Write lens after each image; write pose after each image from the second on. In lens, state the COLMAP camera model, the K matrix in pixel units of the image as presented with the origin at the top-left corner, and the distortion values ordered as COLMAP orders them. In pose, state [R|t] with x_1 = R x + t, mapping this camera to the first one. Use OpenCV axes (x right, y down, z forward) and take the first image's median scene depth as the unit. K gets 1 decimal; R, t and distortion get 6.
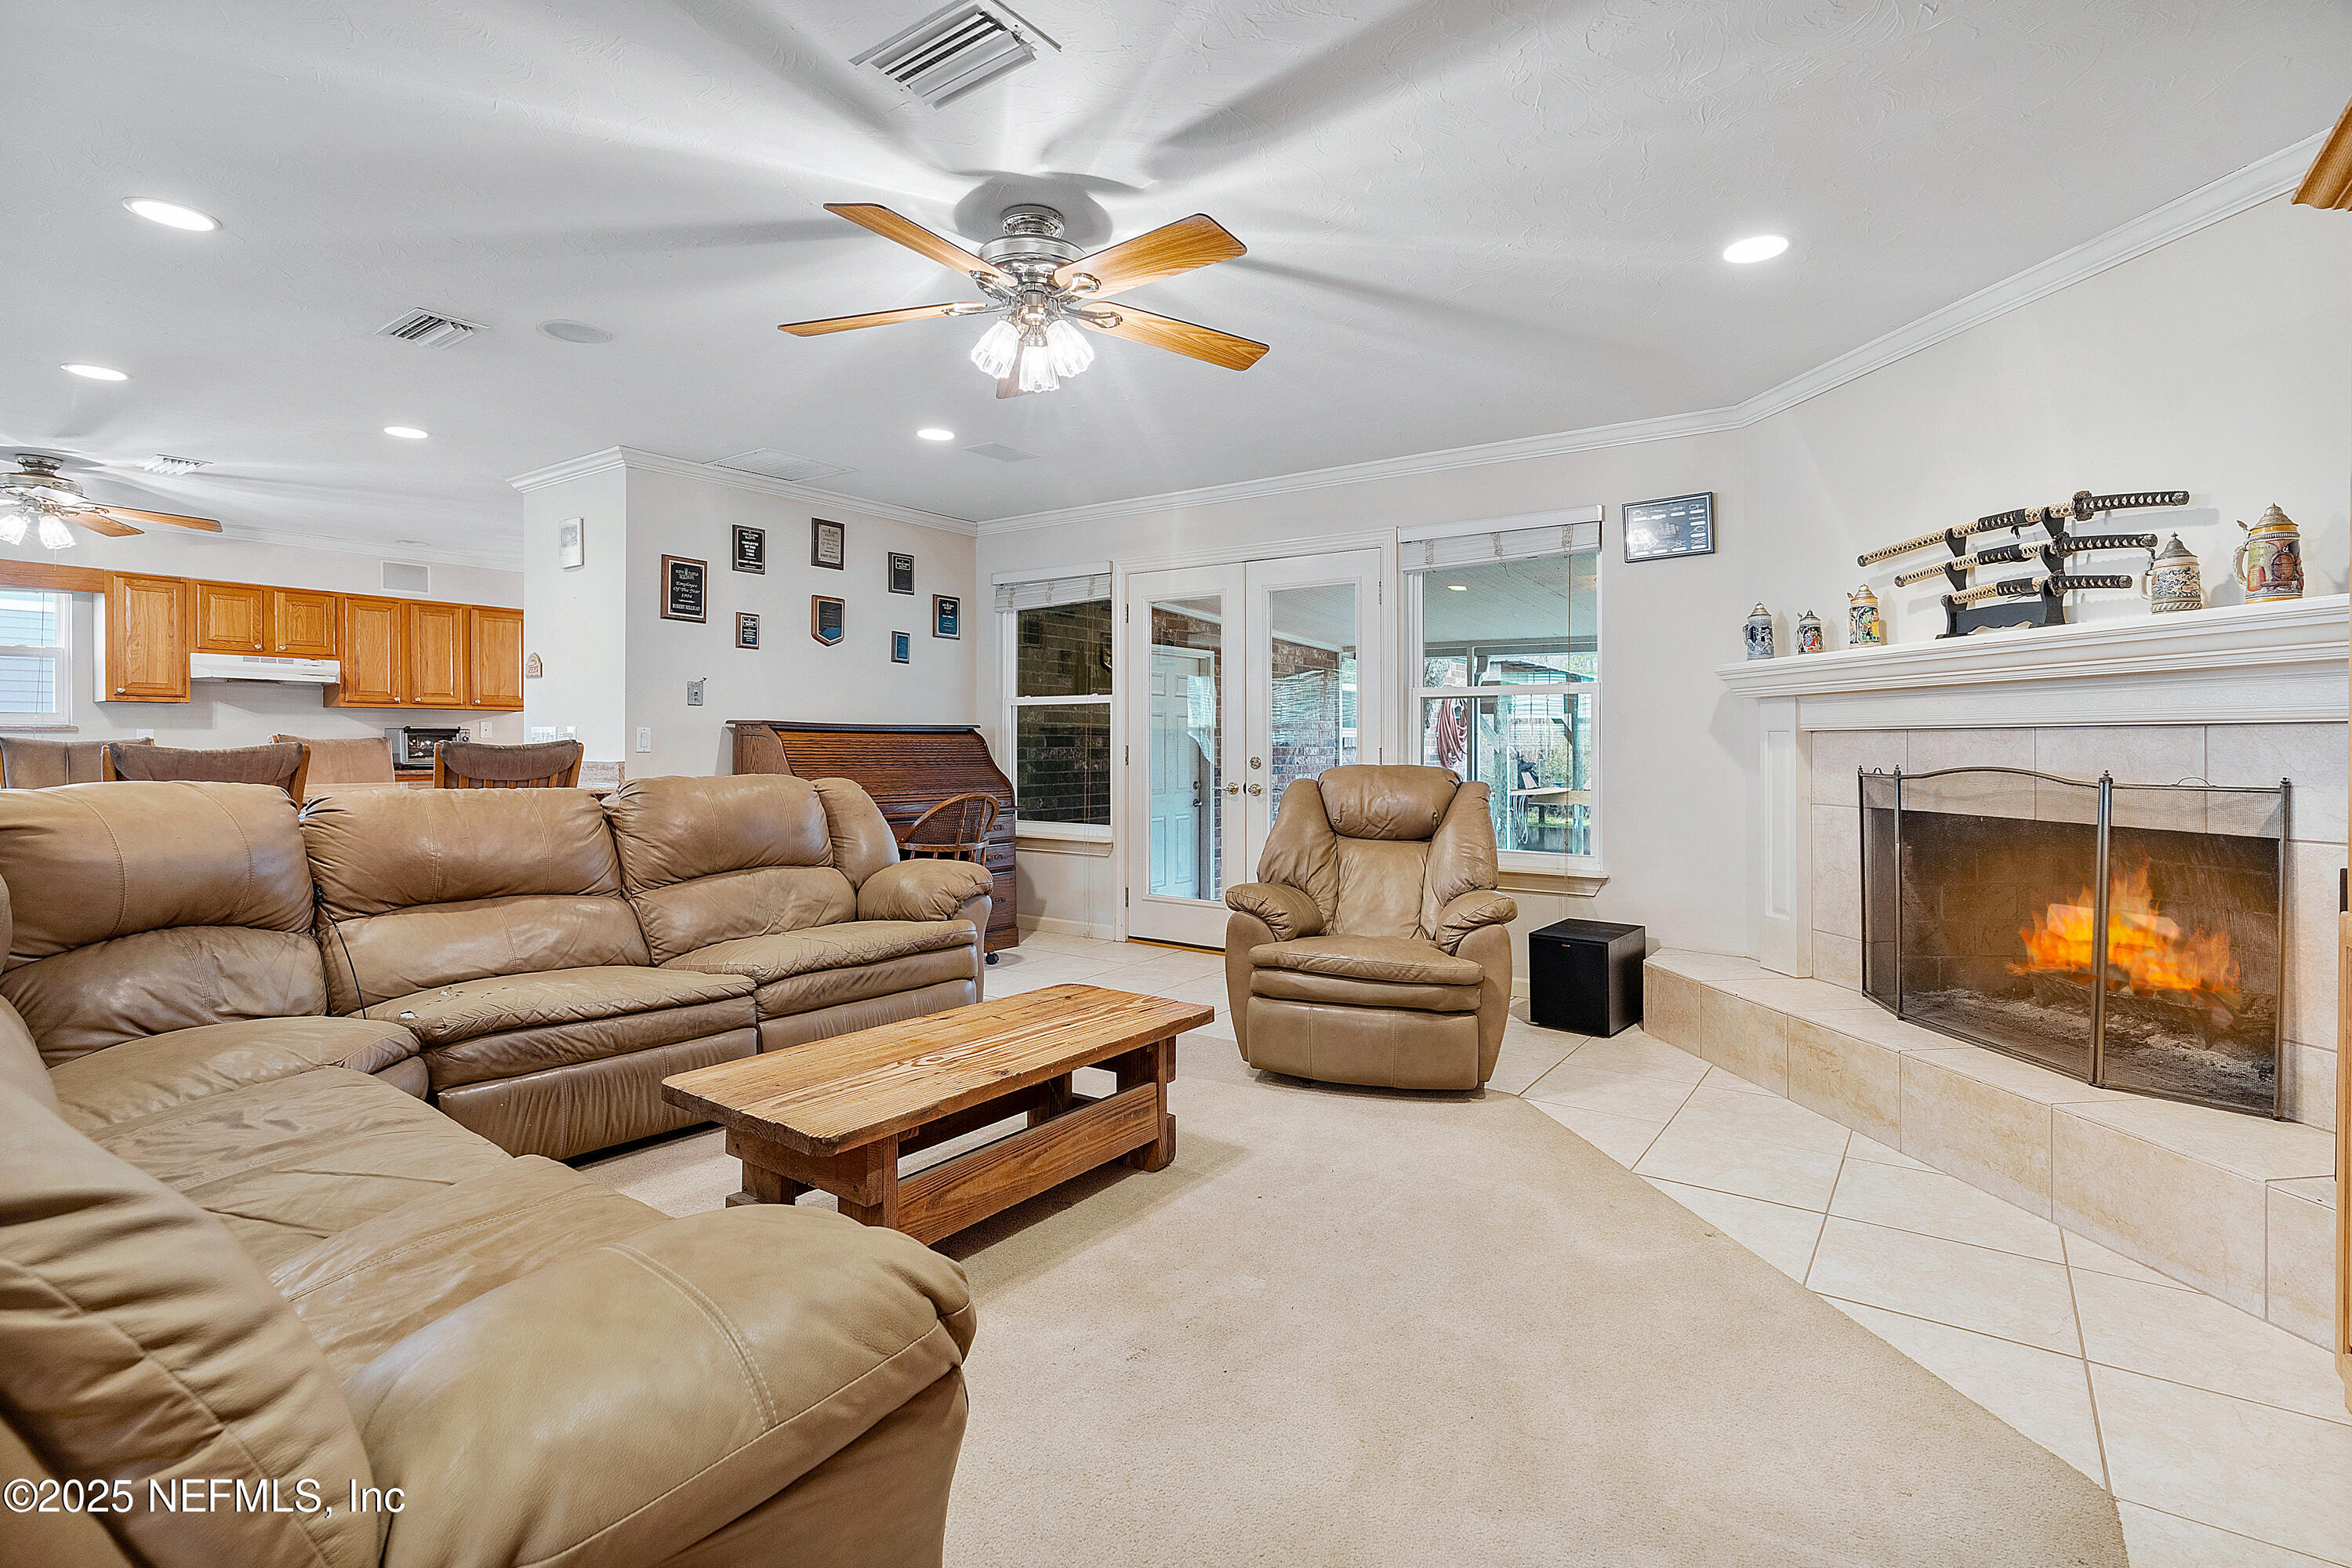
lens RADIAL K [[1104.7, 0, 1179.3], [0, 1104.7, 740.4], [0, 0, 1]] dist [-0.003267, -0.001503]
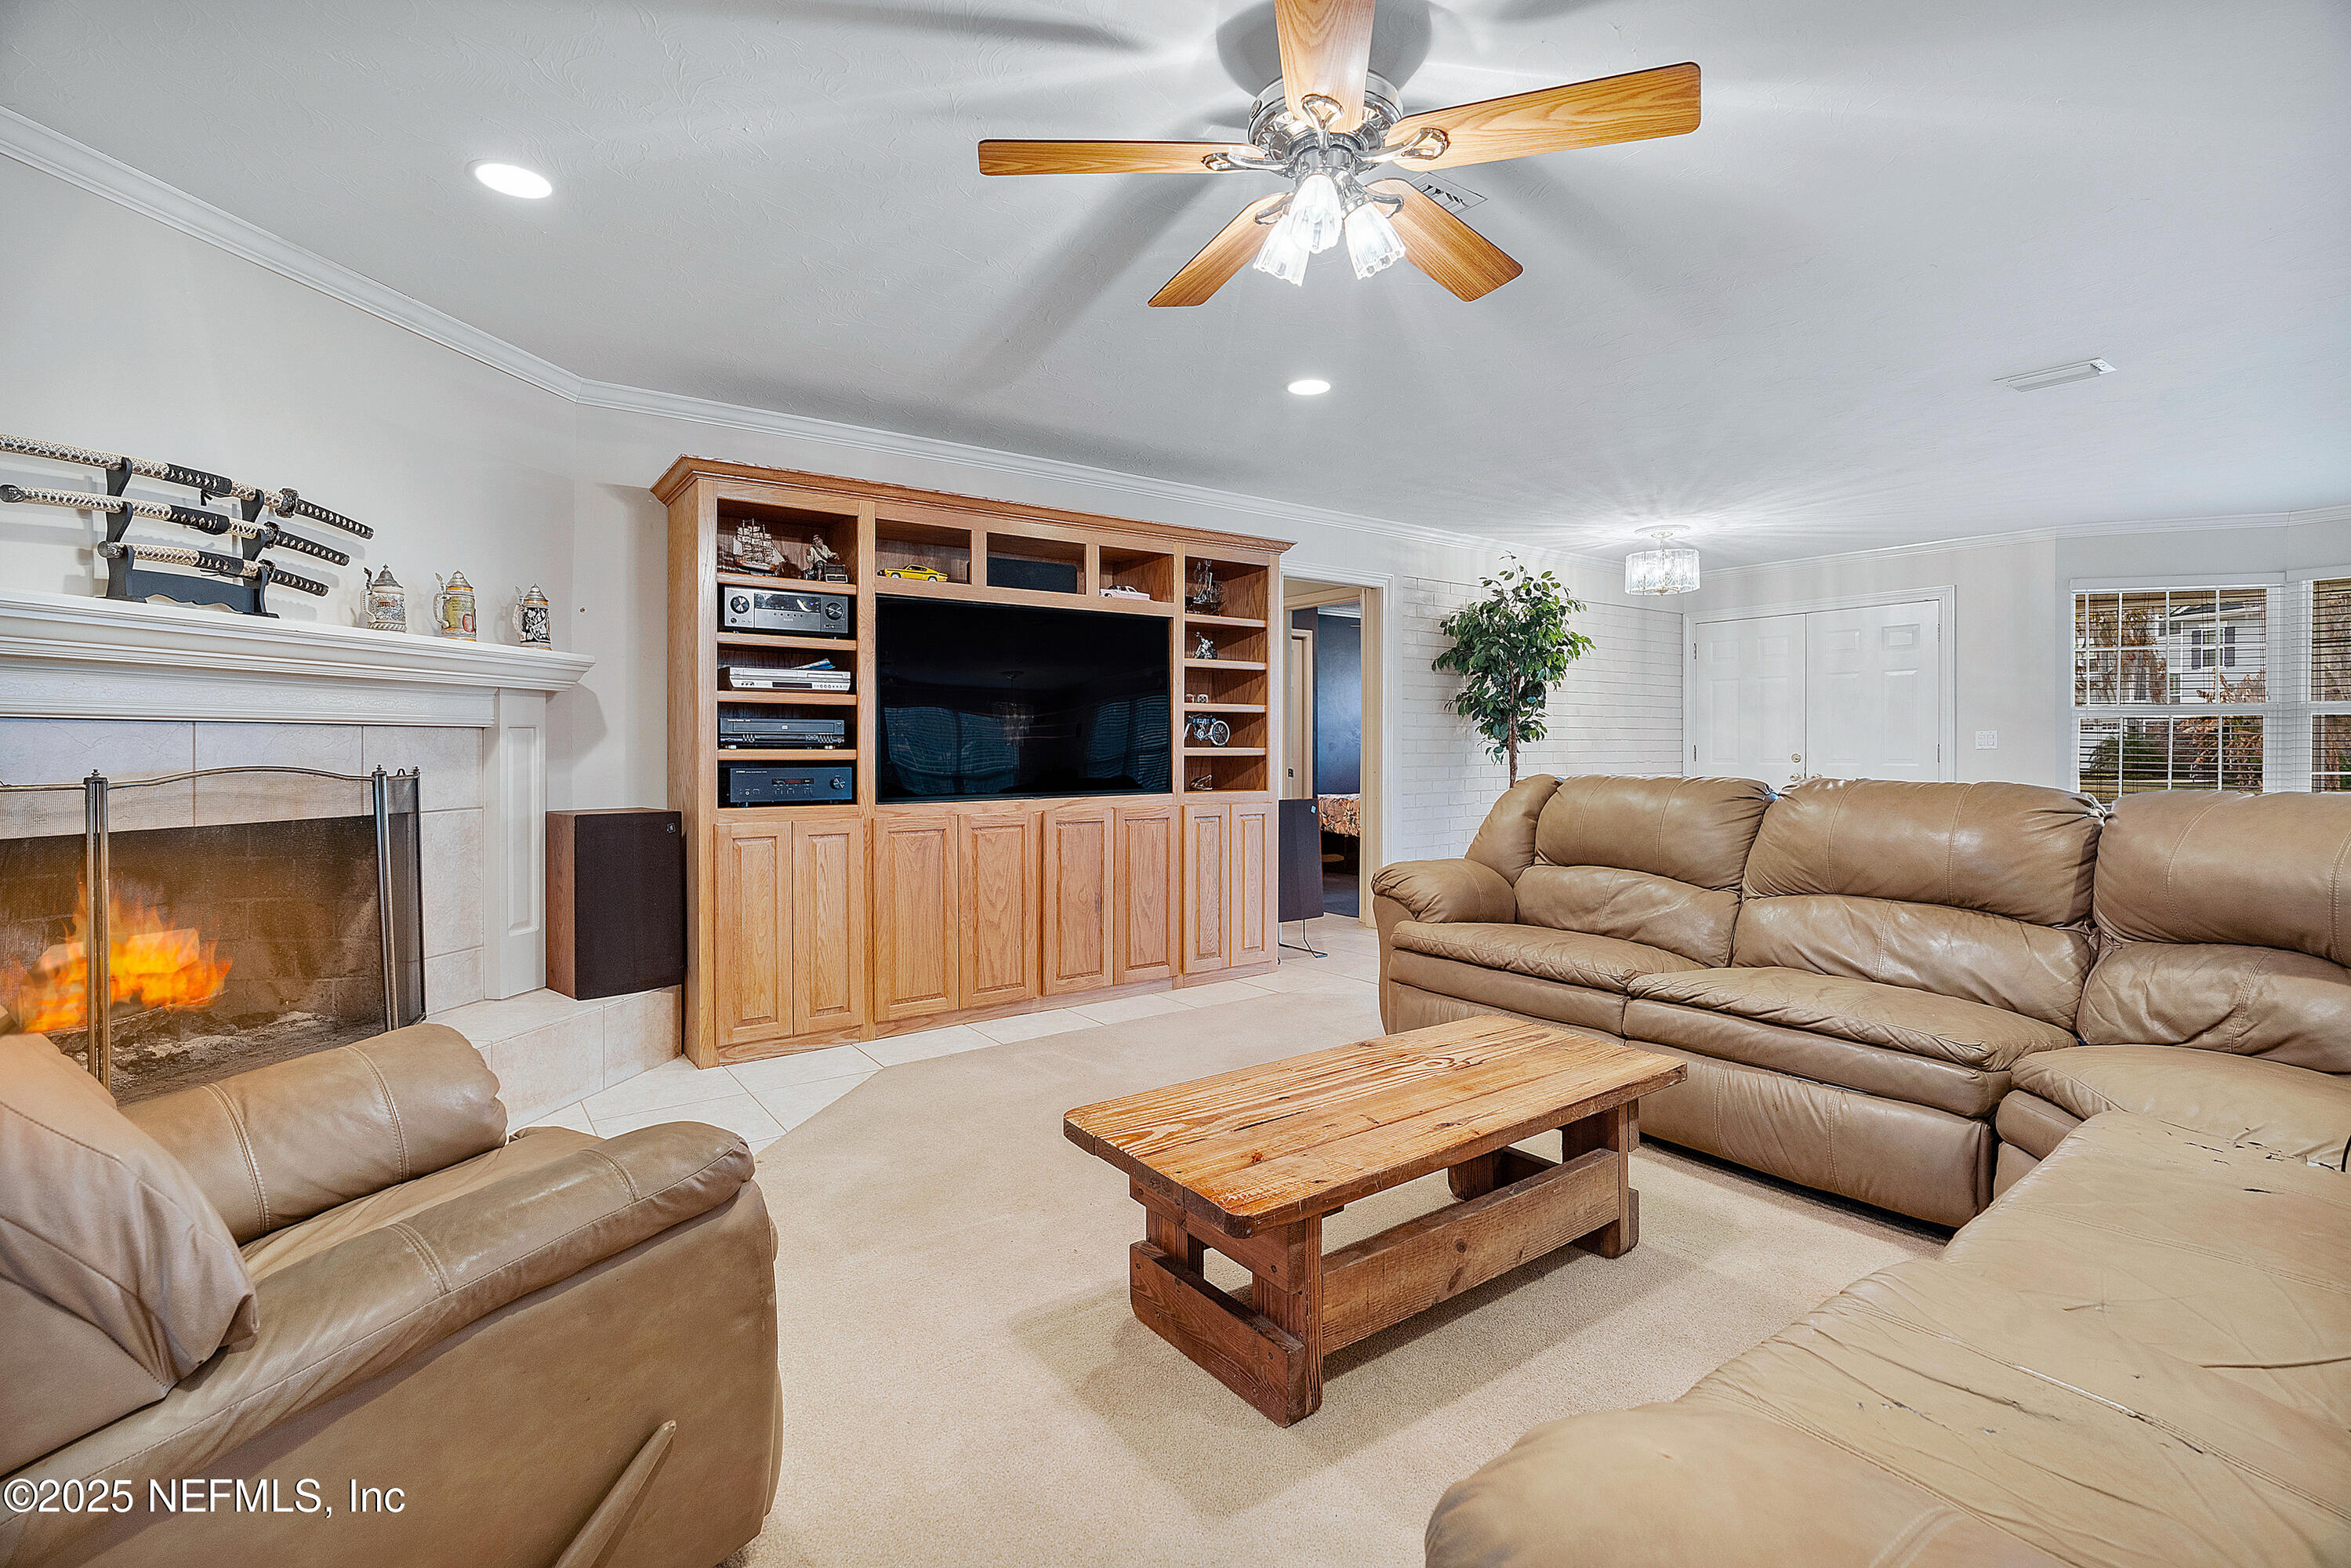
lens RADIAL K [[1104.3, 0, 1187.1], [0, 1104.3, 751.7], [0, 0, 1]] dist [-0.003267, -0.001503]
pose [[-0.949171, -0.005331, 0.314716, -0.205453], [-0.004578, 0.999985, 0.003130, 0.004600], [-0.314728, 0.001530, -0.949181, 1.284175]]
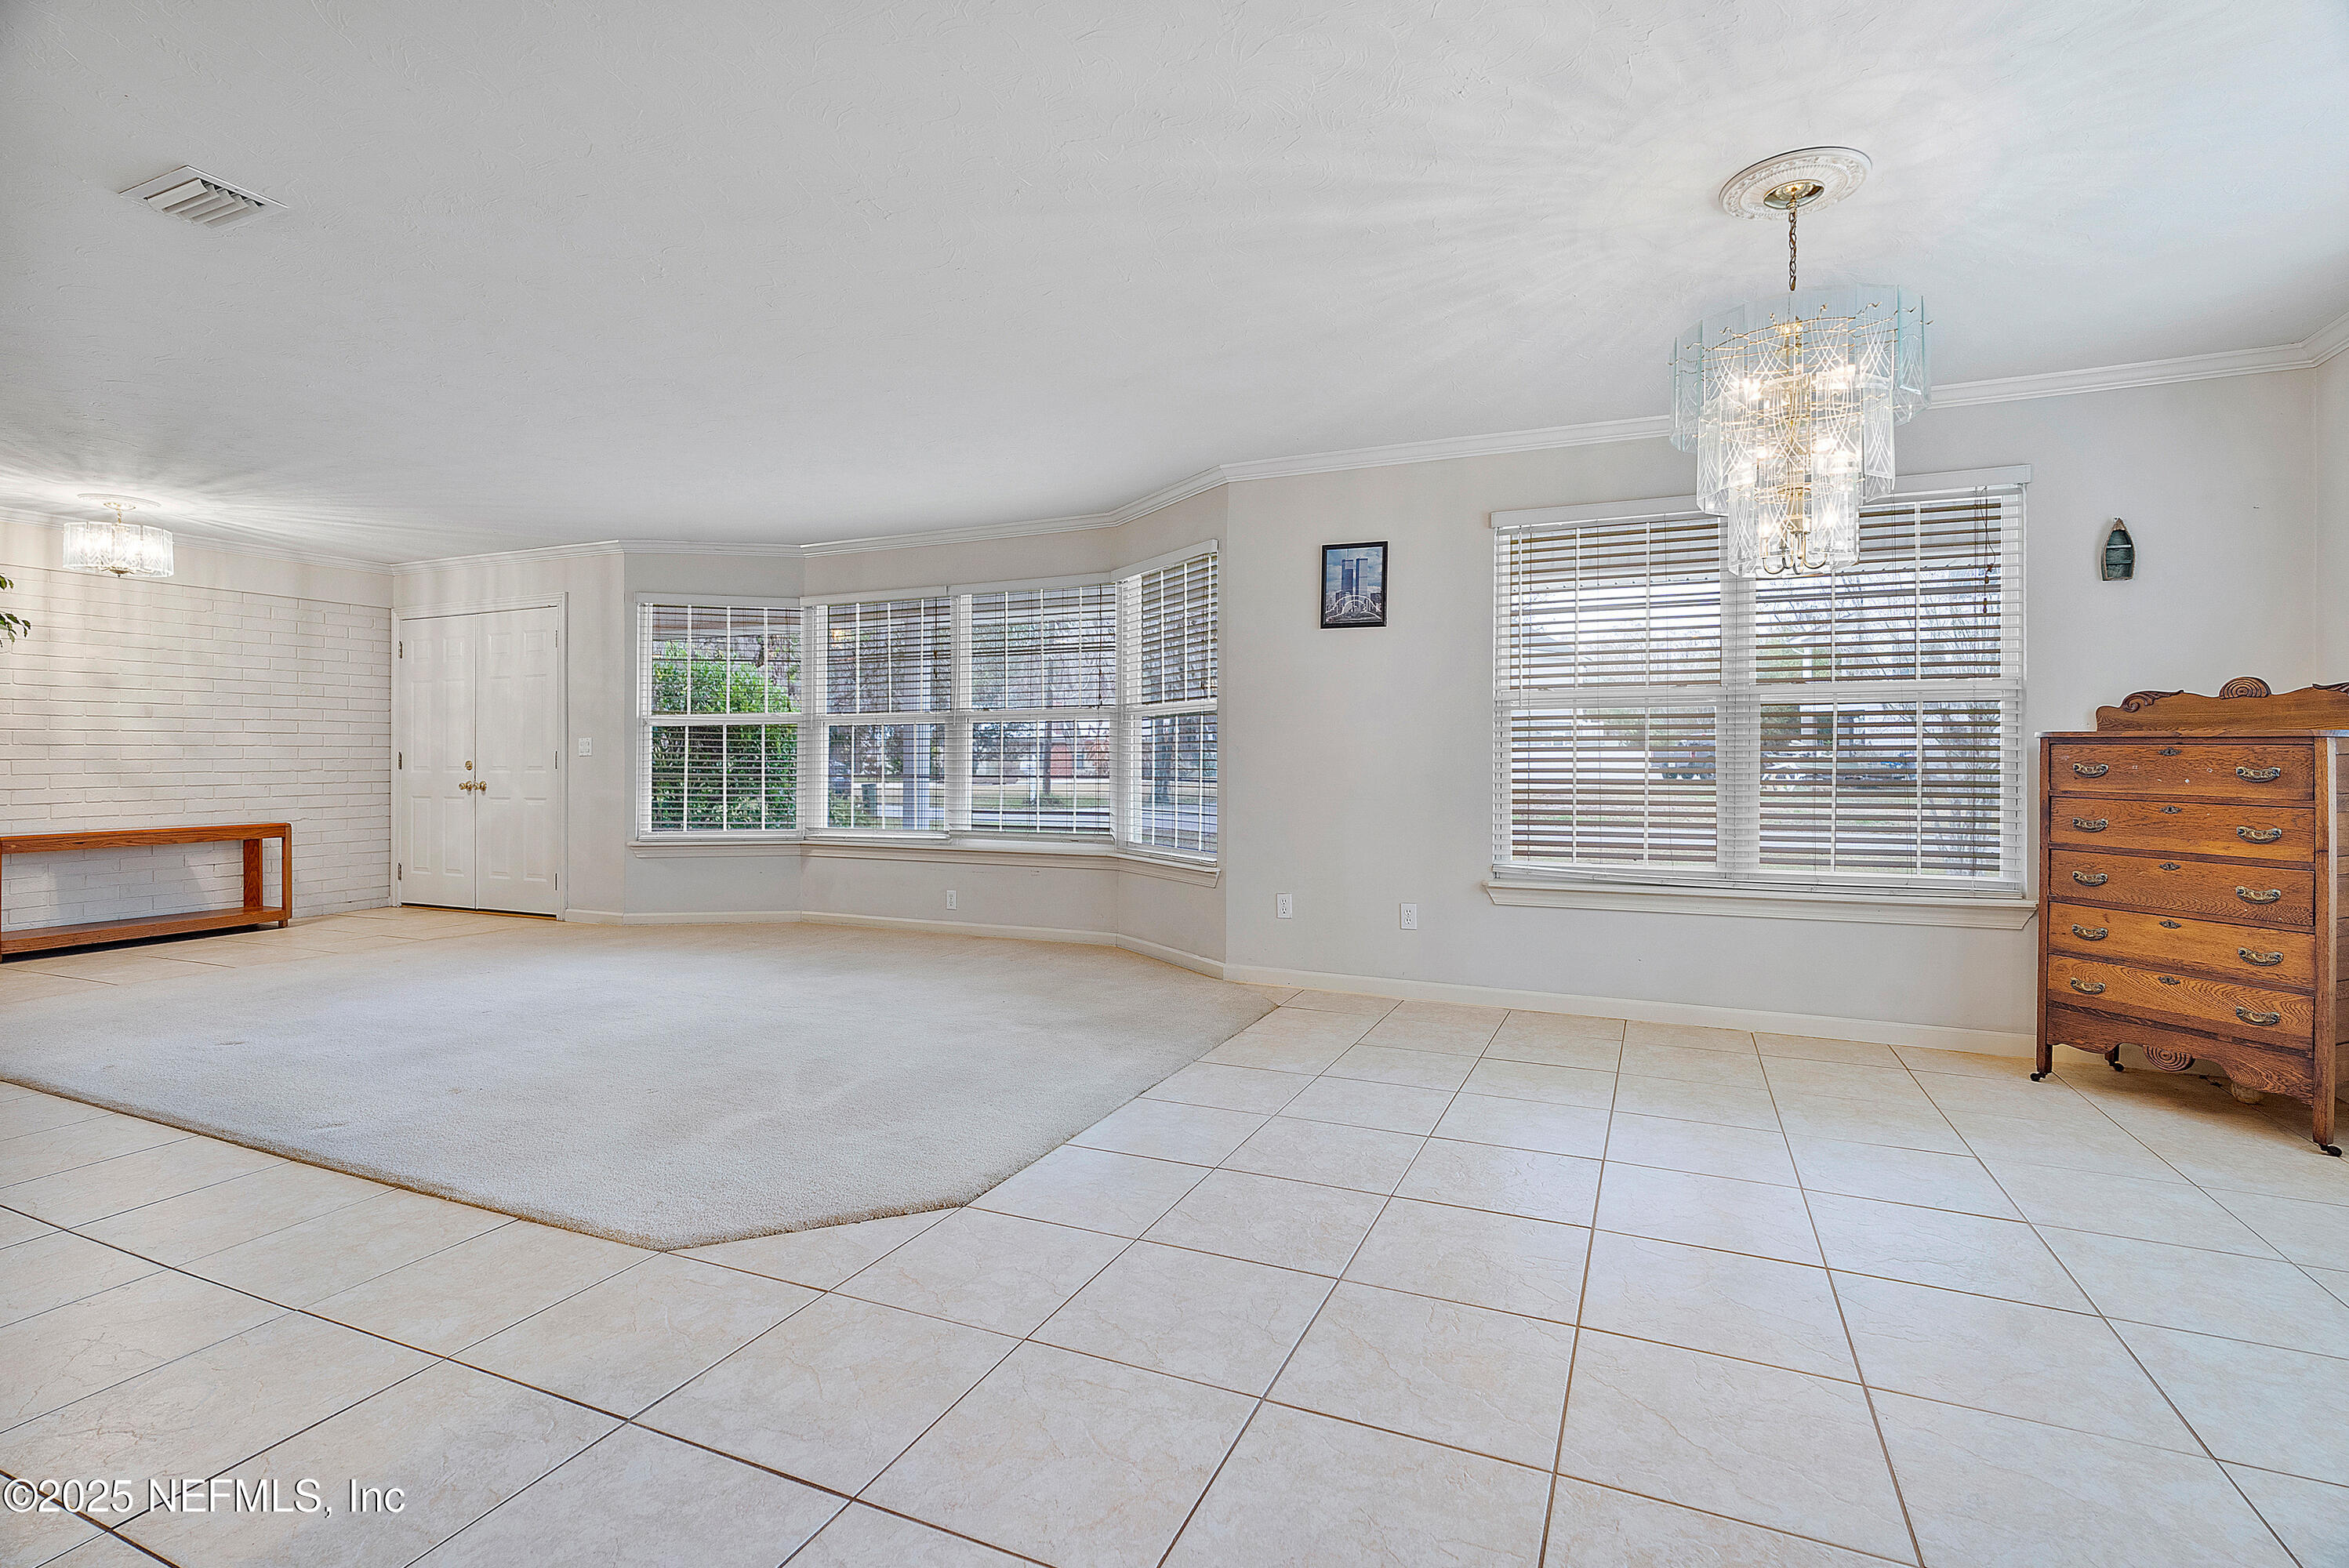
lens RADIAL K [[1103.3, 0, 1167.3], [0, 1103.3, 766.1], [0, 0, 1]] dist [-0.003267, -0.001503]
pose [[-0.981254, -0.001605, -0.192710, -1.488493], [-0.002422, 0.999989, 0.004002, 0.008998], [0.192702, 0.004394, -0.981248, 1.139642]]
